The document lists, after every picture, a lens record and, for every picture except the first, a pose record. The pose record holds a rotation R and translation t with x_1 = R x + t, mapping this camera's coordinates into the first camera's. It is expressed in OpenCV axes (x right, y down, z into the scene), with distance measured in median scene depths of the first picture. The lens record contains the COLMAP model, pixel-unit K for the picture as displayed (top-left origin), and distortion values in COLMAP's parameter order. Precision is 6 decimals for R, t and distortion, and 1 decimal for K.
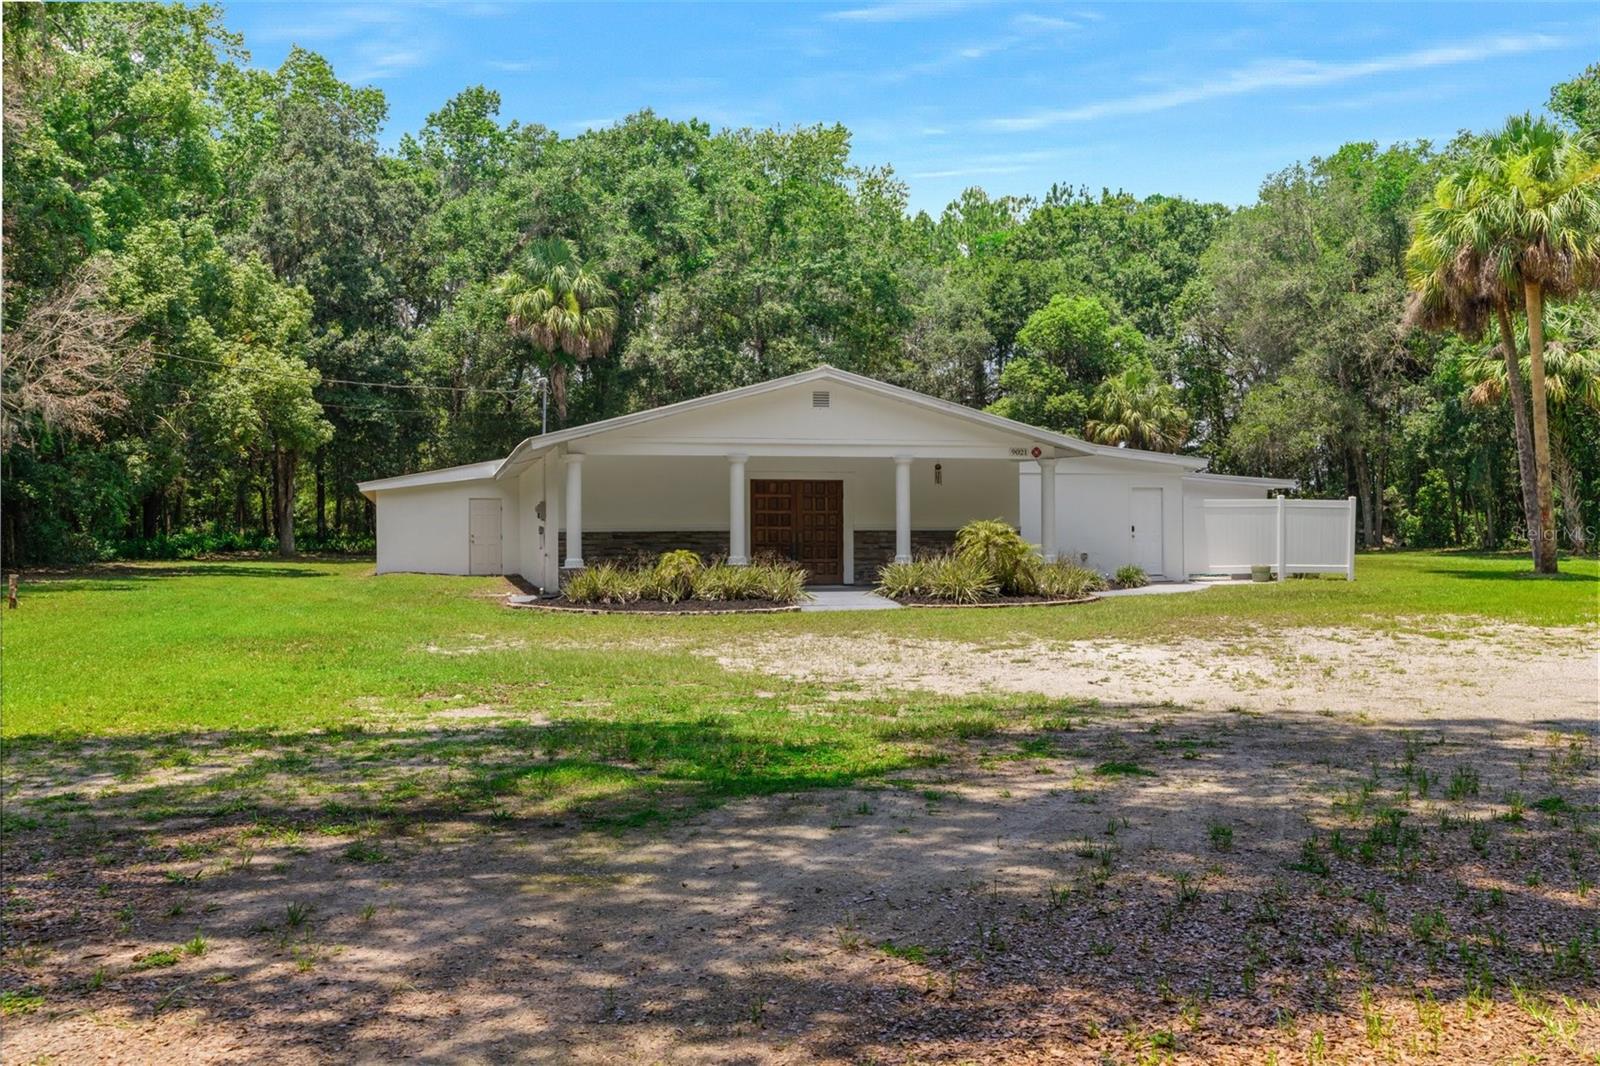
lens RADIAL K [[1569.6, 0, 800.0], [0, 1569.6, 533.0], [0, 0, 1]] dist [-0.008813, 0.016660]
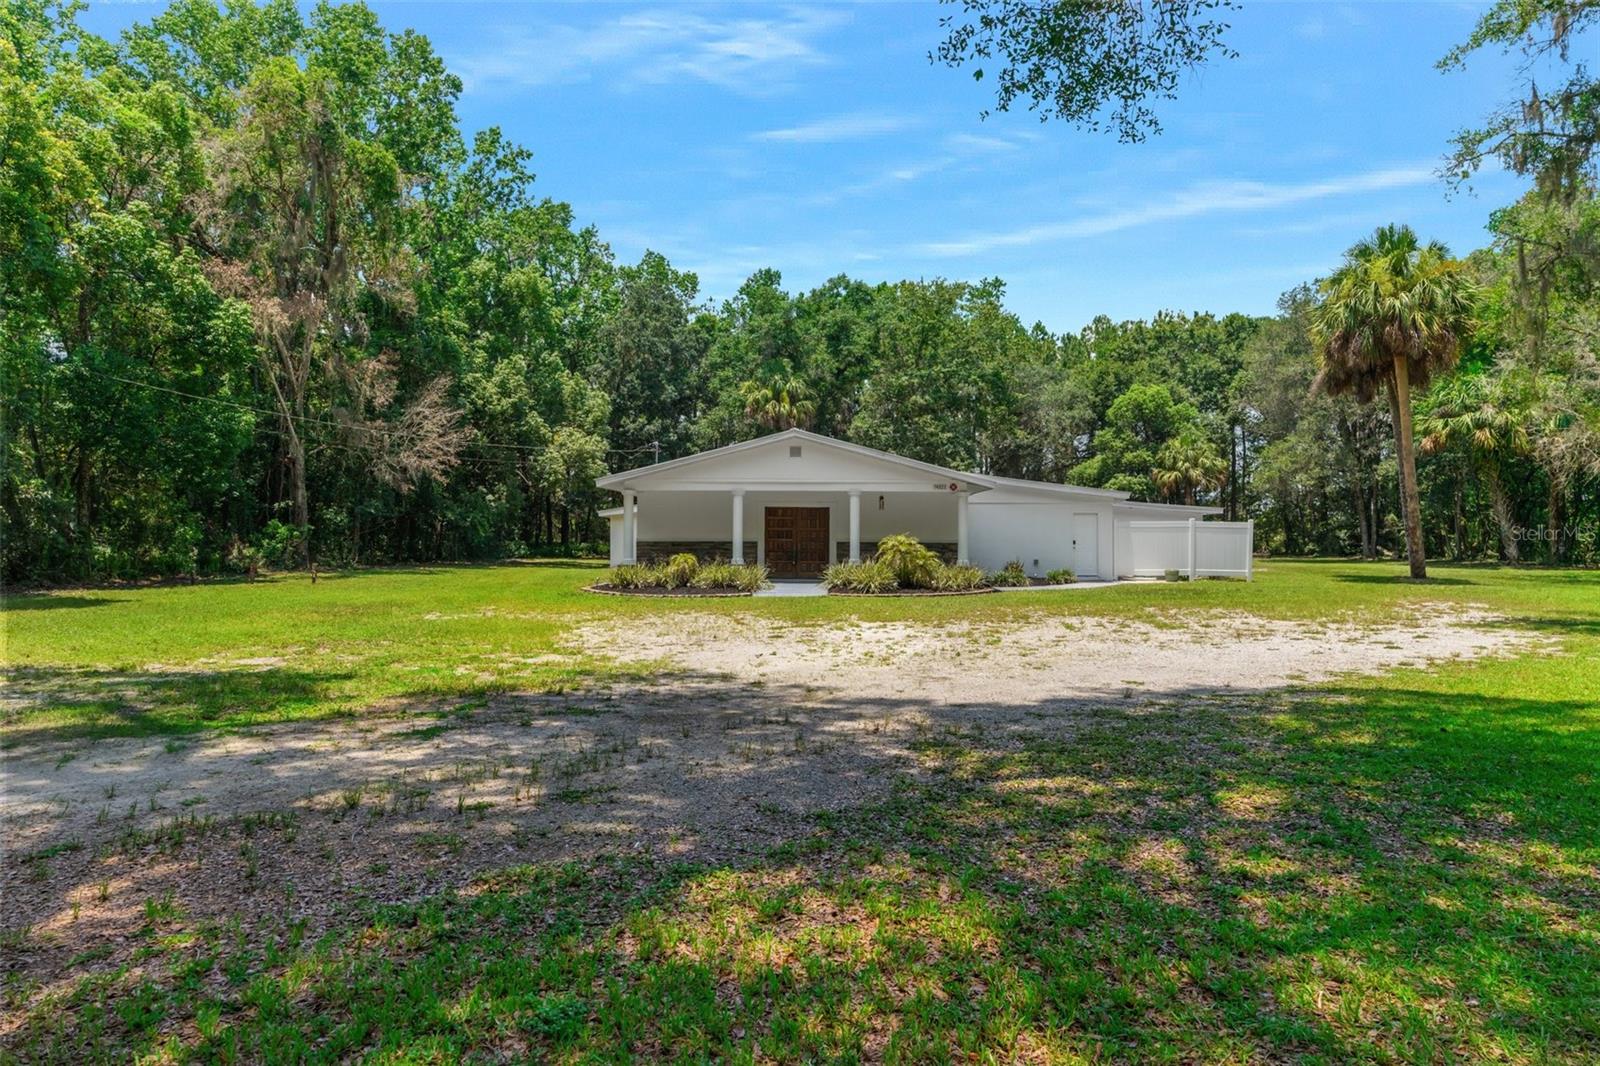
lens RADIAL K [[964.0, 0, 800.0], [0, 964.0, 533.0], [0, 0, 1]] dist [-0.001167, 0.000320]
pose [[0.965926, 0.005033, -0.258770, 0.156998], [-0.008161, 0.999906, -0.011013, 0.000290], [0.258690, 0.012750, 0.965876, 0.082517]]
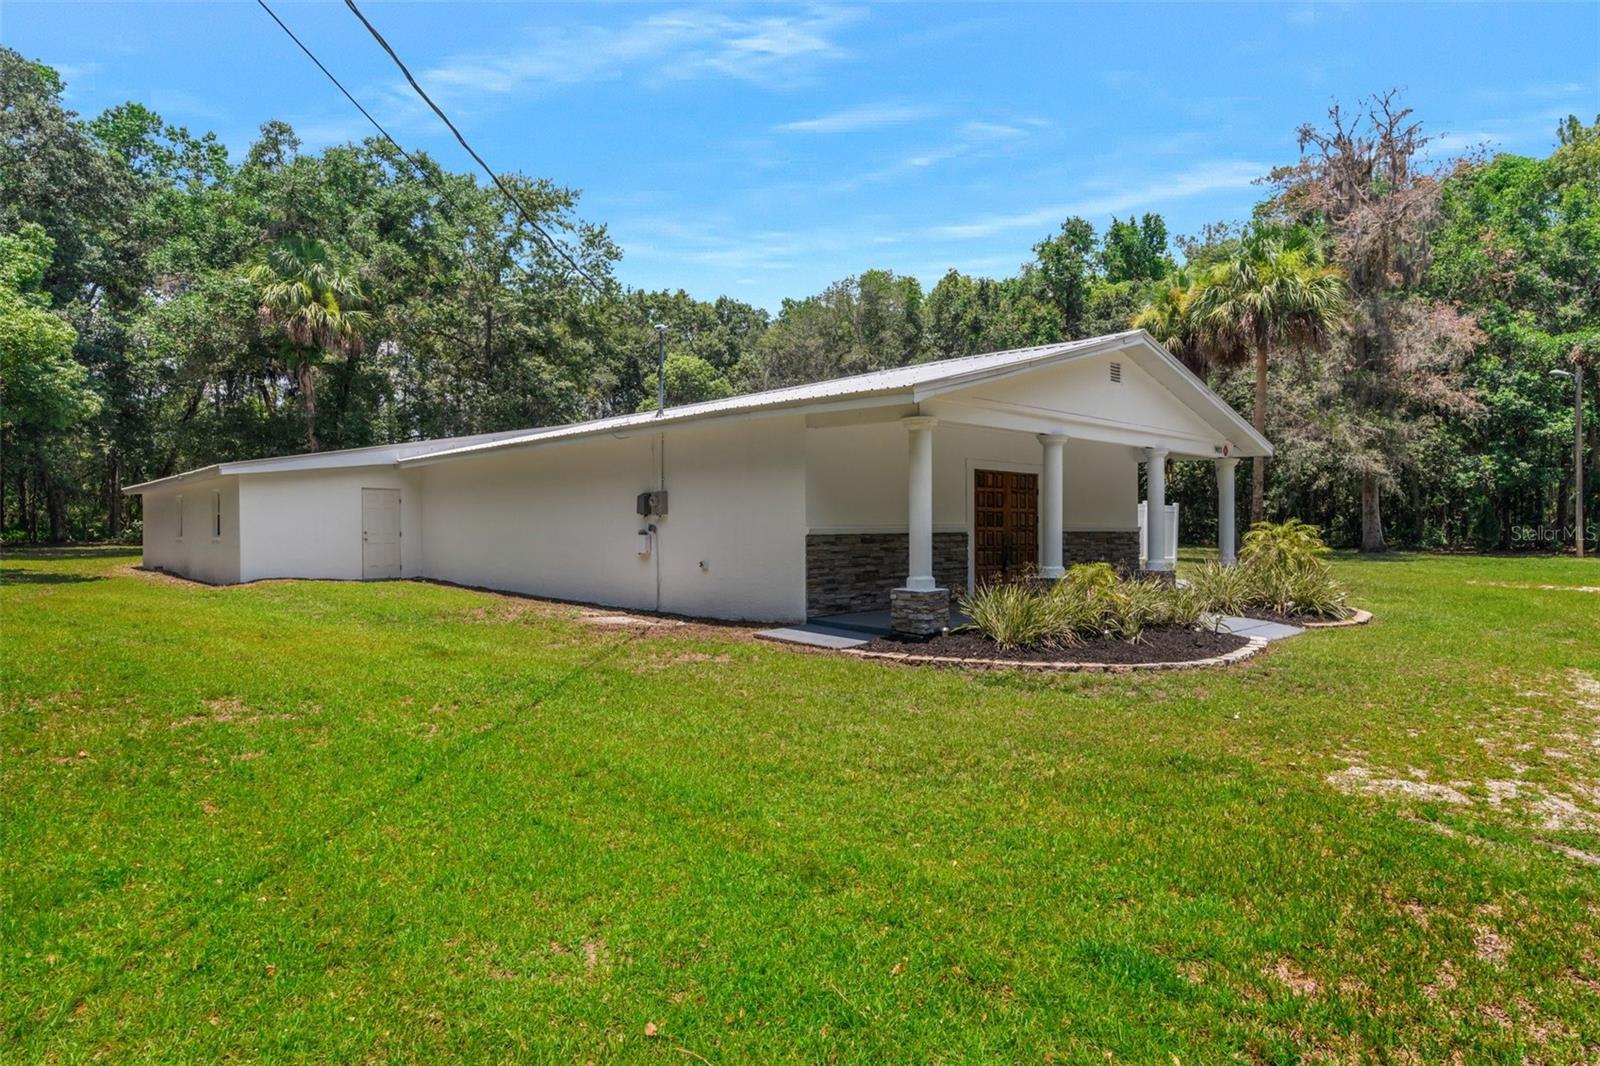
lens RADIAL K [[916.2, 0, 800.0], [0, 916.2, 533.0], [0, 0, 1]] dist [-0.000034, -0.001007]
pose [[0.864321, -0.000553, 0.502941, -0.232064], [-0.004673, 0.999947, 0.009130, -0.003524], [-0.502919, -0.010241, 0.864273, 0.419585]]
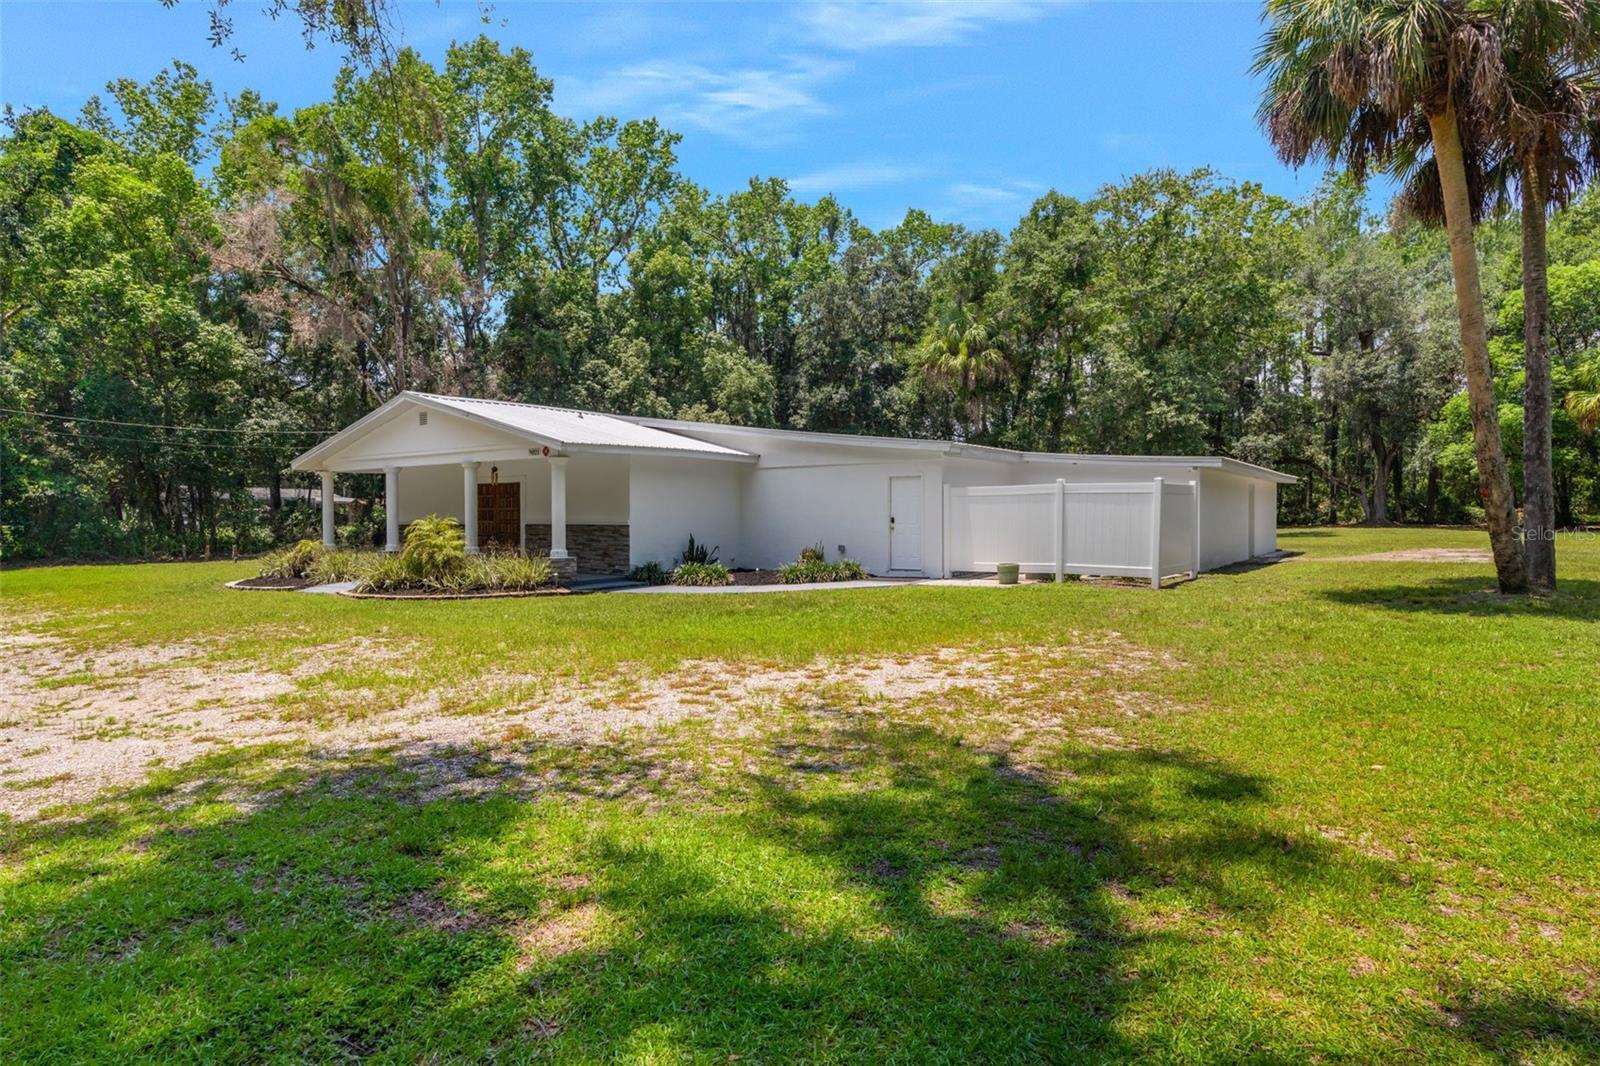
lens RADIAL K [[916.2, 0, 800.0], [0, 916.2, 533.0], [0, 0, 1]] dist [-0.000034, -0.001007]
pose [[0.654229, 0.010675, -0.756221, 0.472018], [0.007162, 0.999768, 0.020309, -0.005122], [0.756263, -0.018703, 0.654001, 0.470583]]
